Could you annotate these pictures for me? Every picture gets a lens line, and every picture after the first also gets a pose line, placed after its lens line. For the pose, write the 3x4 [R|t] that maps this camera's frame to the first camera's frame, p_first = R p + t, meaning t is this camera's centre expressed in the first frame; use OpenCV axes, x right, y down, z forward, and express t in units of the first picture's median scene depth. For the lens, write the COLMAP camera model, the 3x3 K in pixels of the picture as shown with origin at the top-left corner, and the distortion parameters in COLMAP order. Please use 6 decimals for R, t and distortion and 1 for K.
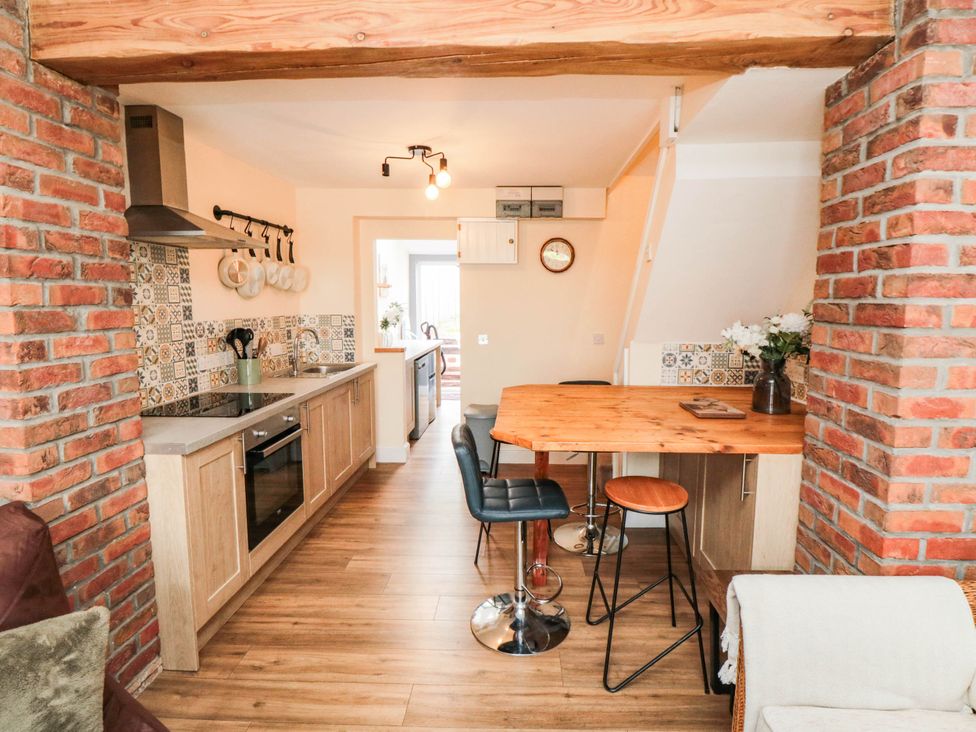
lens RADIAL K [[515.9, 0, 507.9], [0, 515.9, 355.9], [0, 0, 1]] dist [-0.000455, -0.012626]
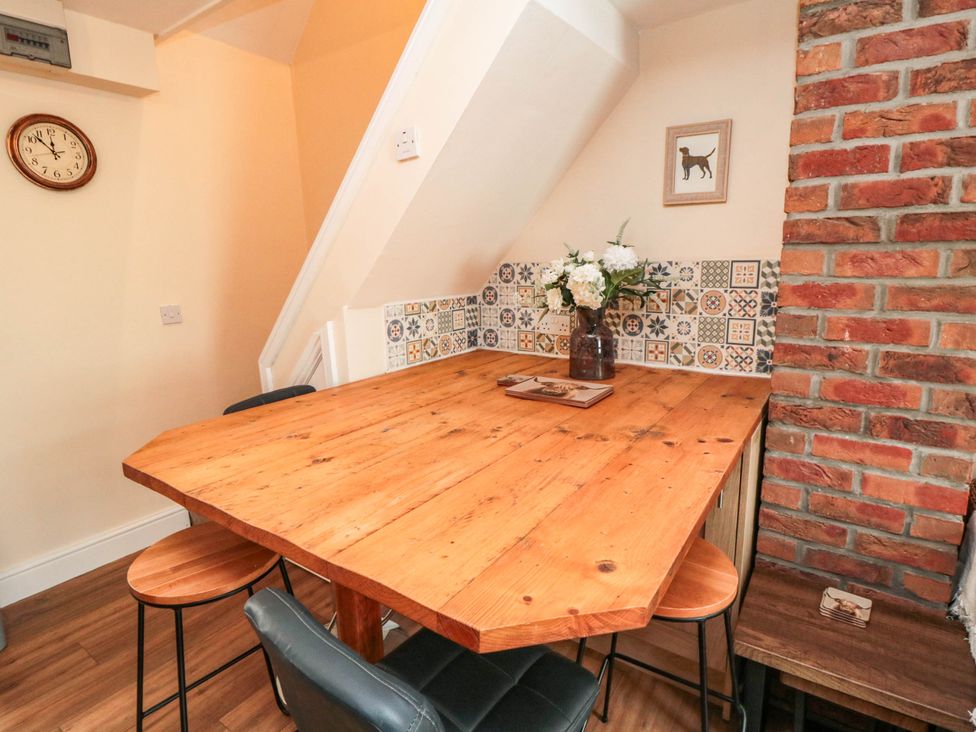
lens RADIAL K [[515.9, 0, 497.0], [0, 515.9, 358.9], [0, 0, 1]] dist [-0.000455, -0.012626]
pose [[0.532287, -0.180264, 0.827149, -0.194604], [0.115234, 0.983400, 0.140161, -0.040668], [-0.838685, 0.020710, 0.544224, 0.669334]]
